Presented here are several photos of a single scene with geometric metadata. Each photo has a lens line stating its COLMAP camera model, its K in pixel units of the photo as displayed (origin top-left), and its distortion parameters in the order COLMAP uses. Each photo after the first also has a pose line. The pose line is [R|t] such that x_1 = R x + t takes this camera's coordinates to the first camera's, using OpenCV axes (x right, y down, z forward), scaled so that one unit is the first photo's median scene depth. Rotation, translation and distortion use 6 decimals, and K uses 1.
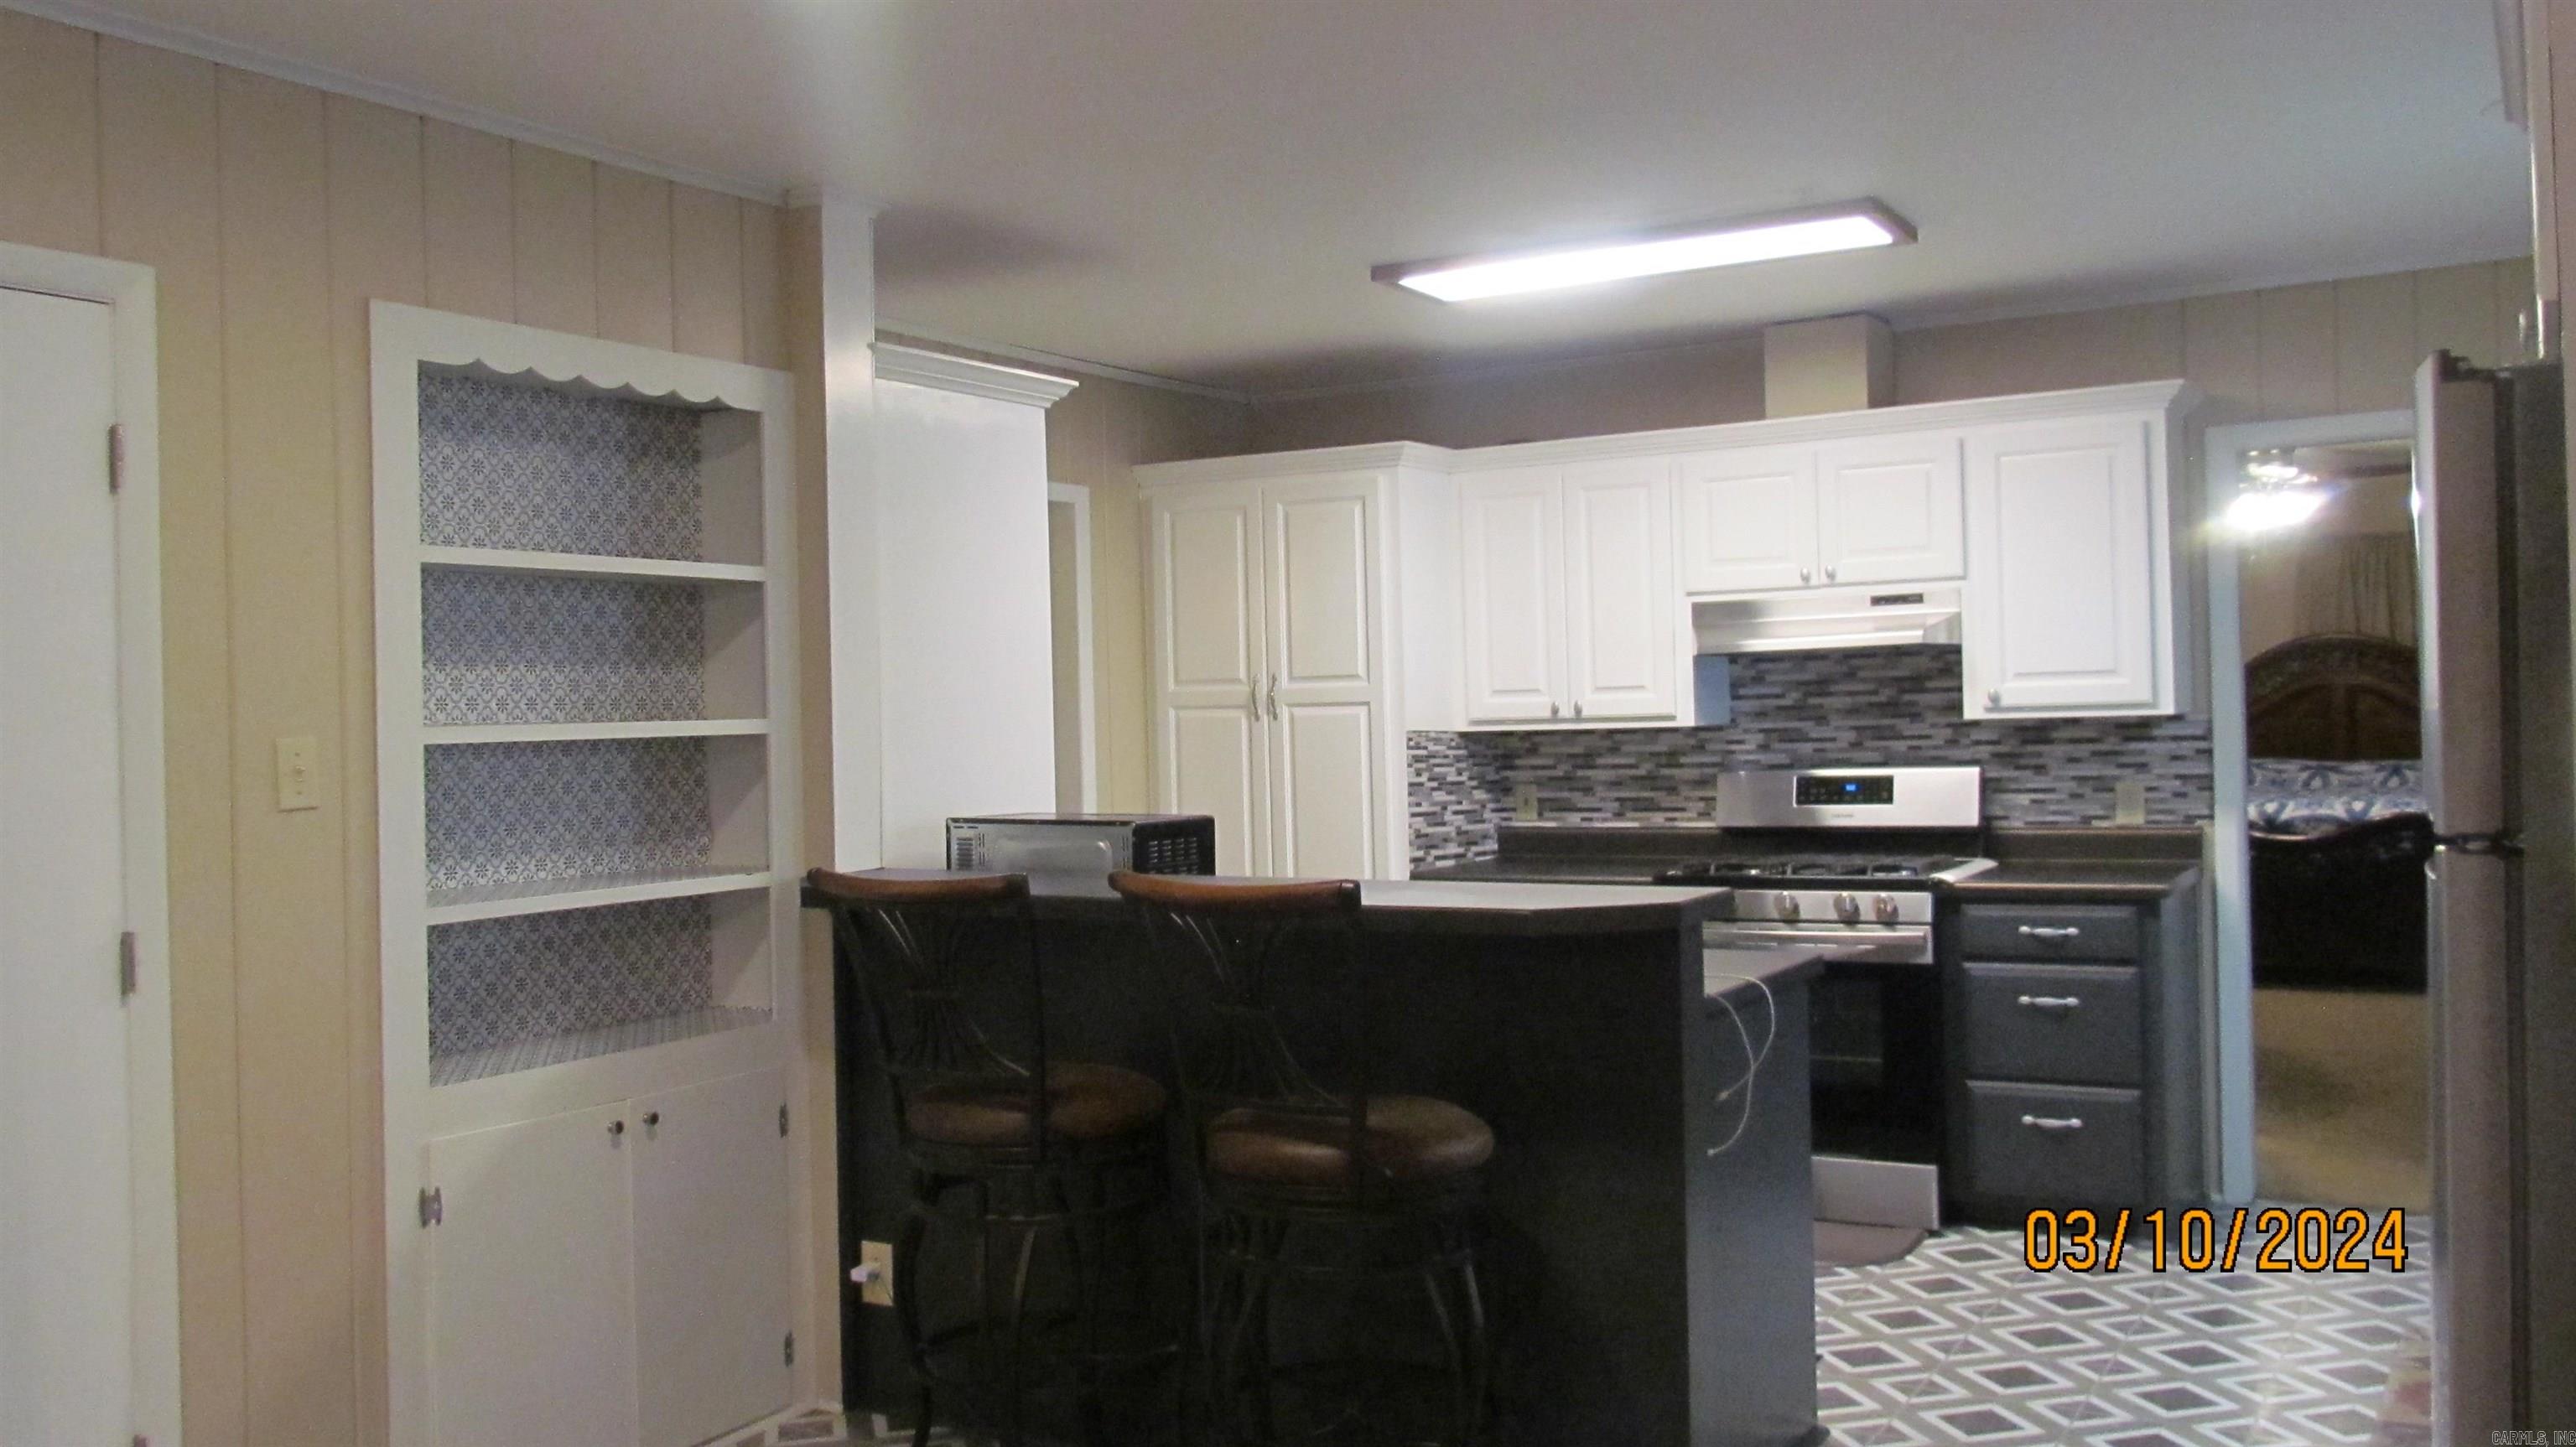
lens RADIAL K [[2129.9, 0, 1306.6], [0, 2129.9, 737.0], [0, 0, 1]] dist [-0.051182, 0.087035]
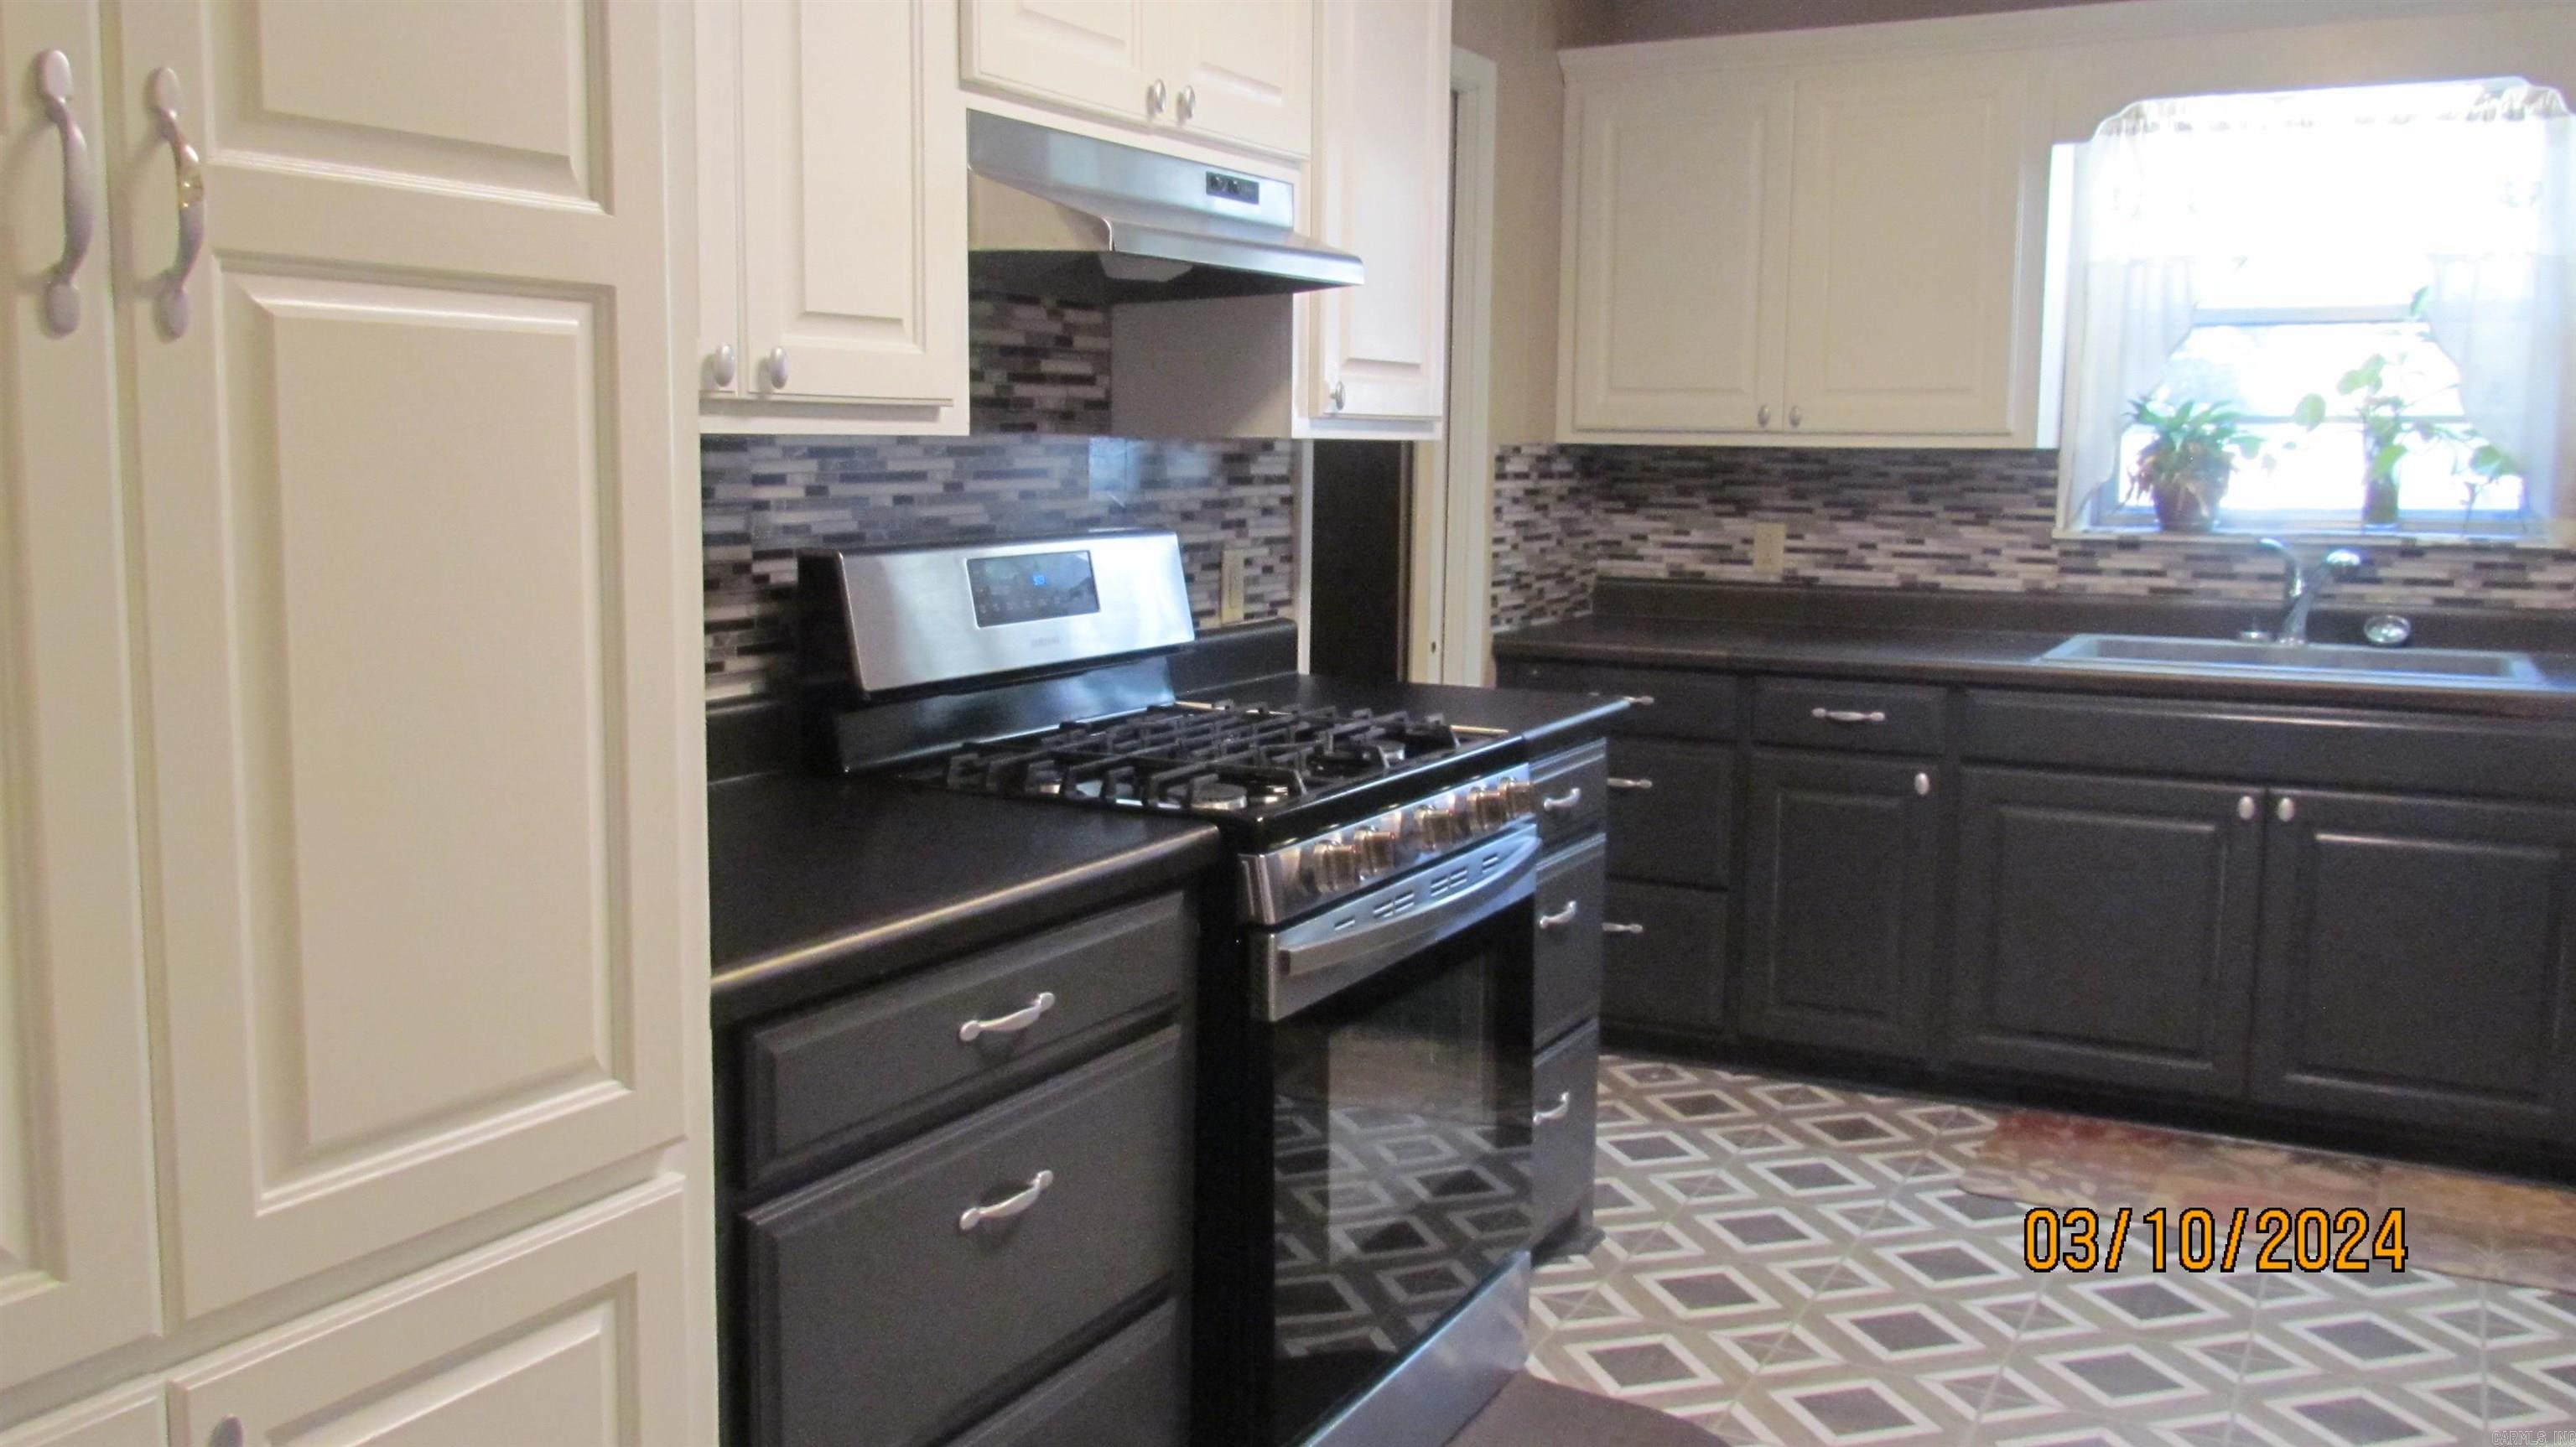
lens RADIAL K [[2146.8, 0, 1273.9], [0, 2146.8, 734.4], [0, 0, 1]] dist [-0.017669, -0.006949]
pose [[-0.042411, -0.105266, 0.993539, -0.211152], [0.002937, 0.994417, 0.105484, 0.007844], [-0.999096, 0.007392, -0.041865, 0.940144]]
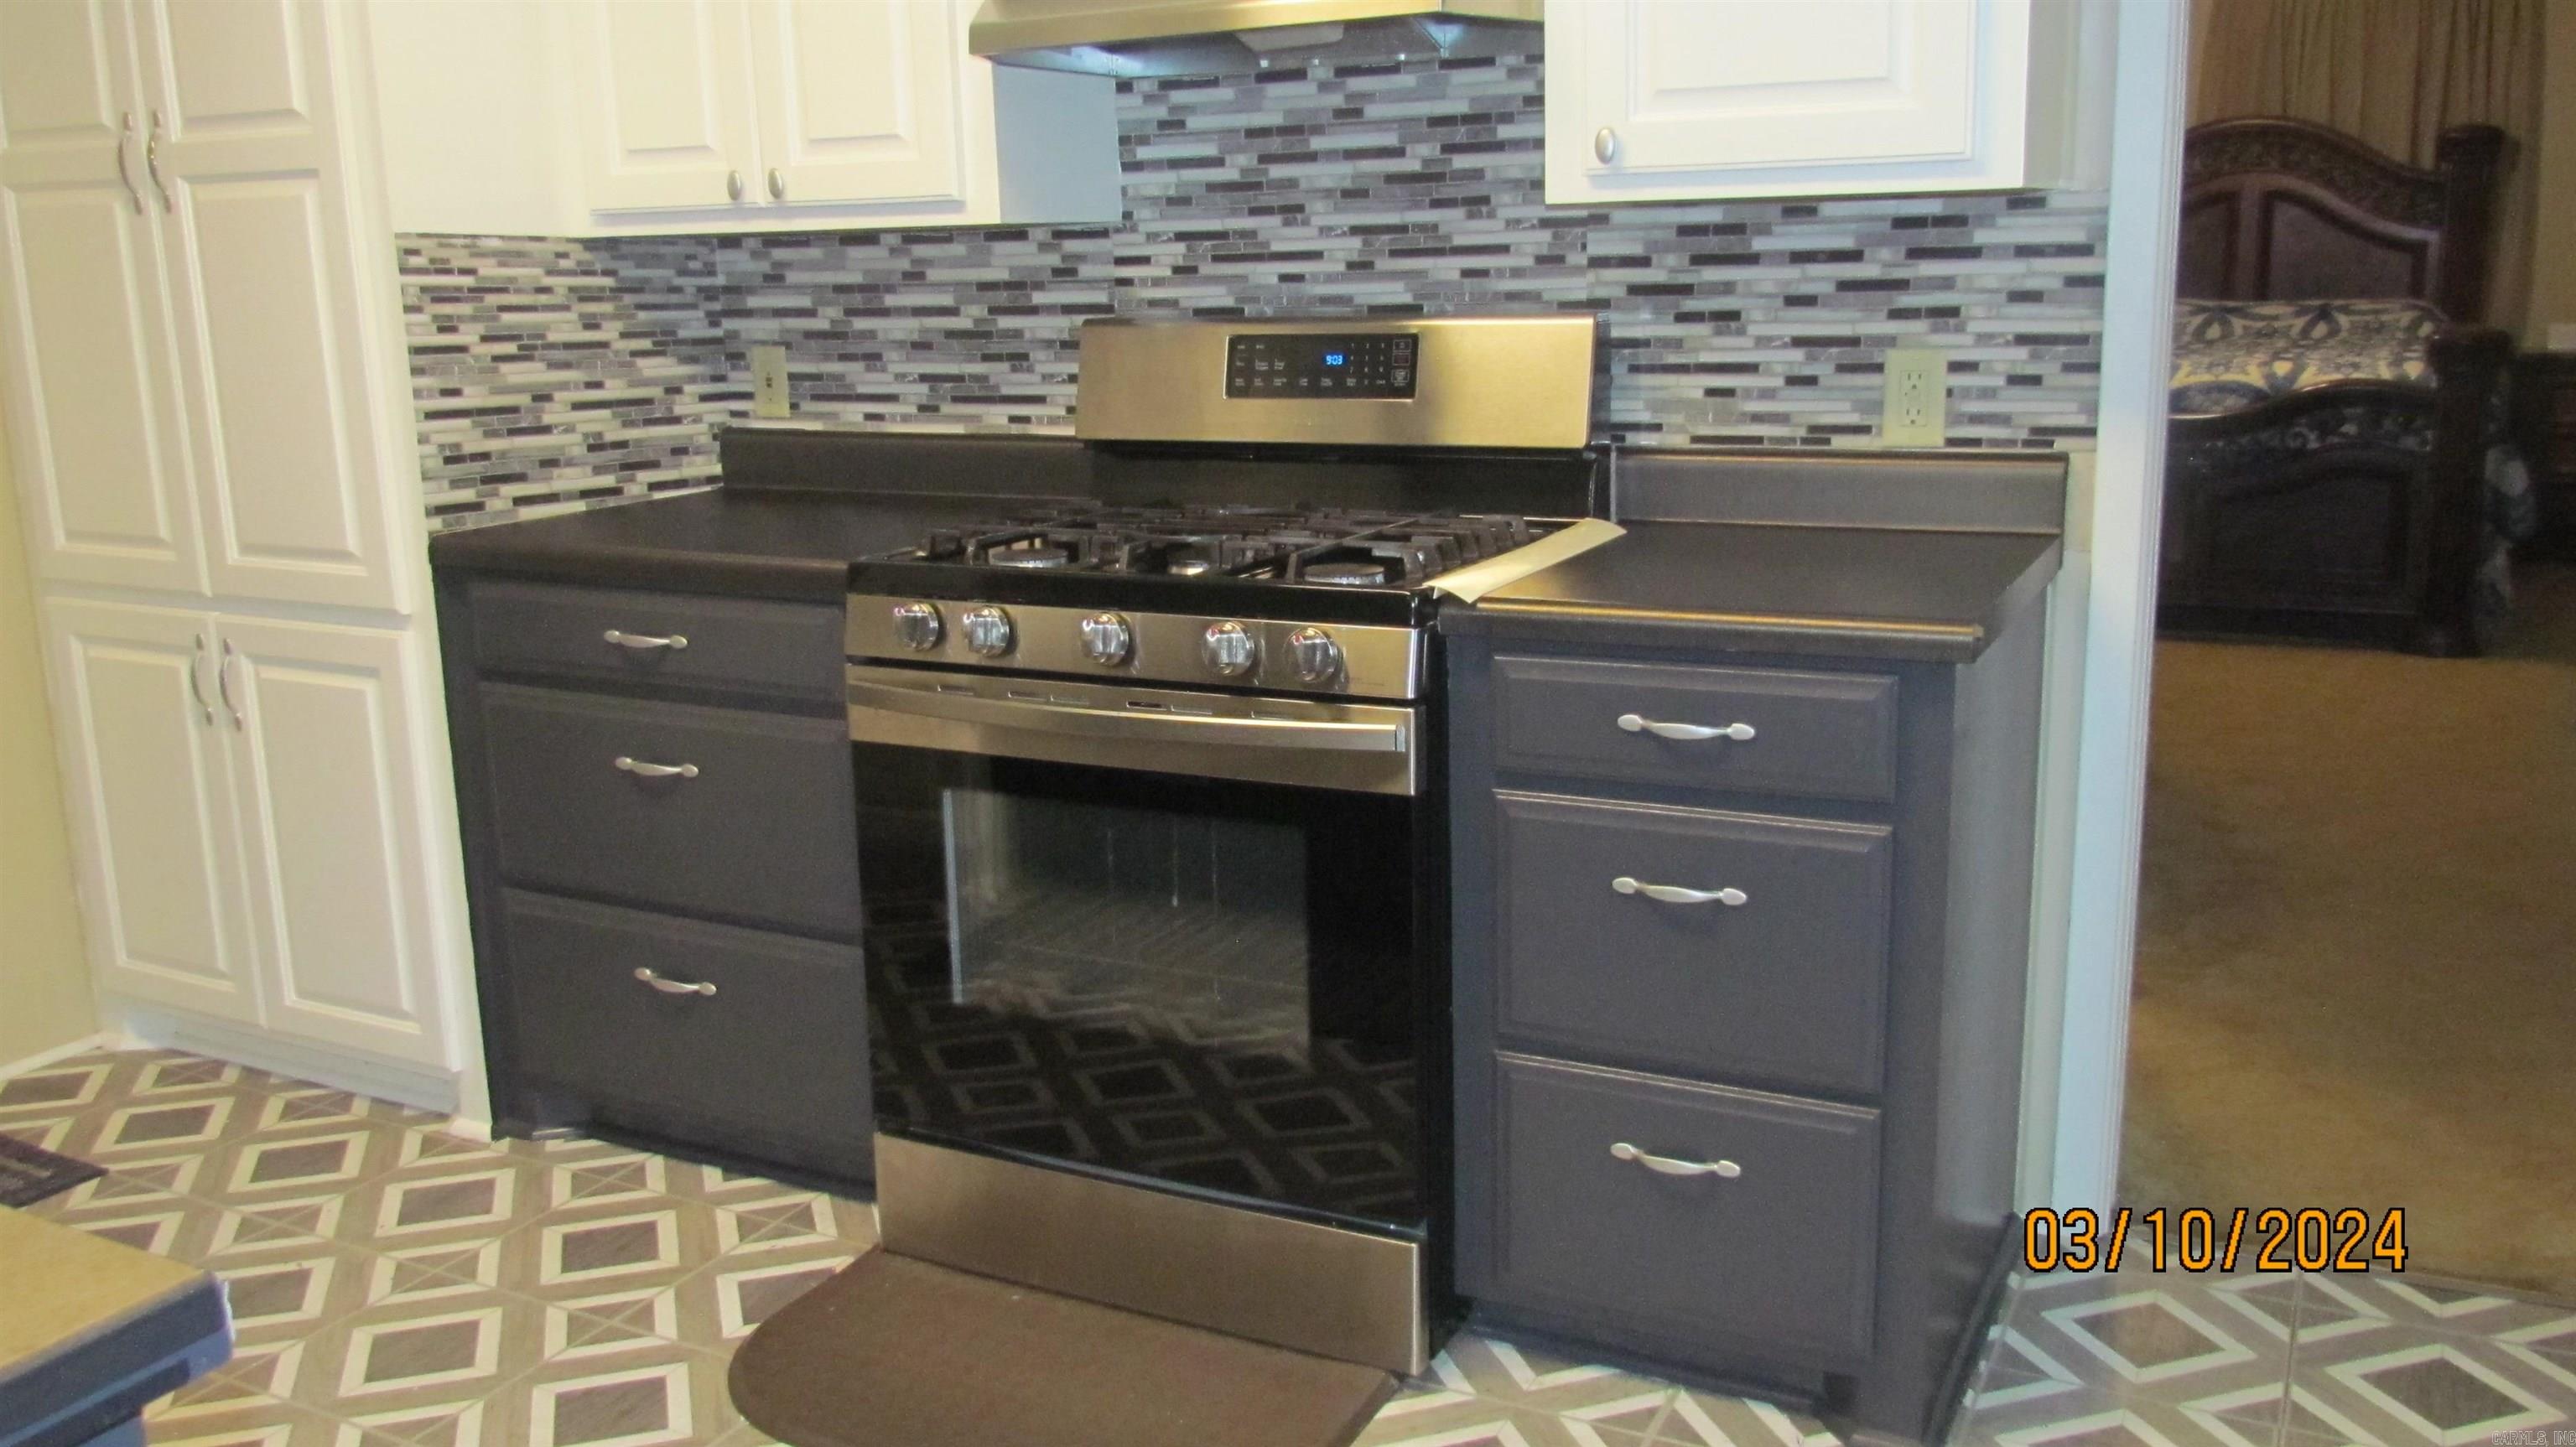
lens RADIAL K [[2102.8, 0, 1293.2], [0, 2102.8, 711.9], [0, 0, 1]] dist [0.003191, 0.003835]
pose [[0.998033, -0.010405, 0.061824, 0.211731], [-0.002479, 0.978811, 0.204752, 0.004856], [-0.062645, -0.204502, 0.976860, 0.516217]]
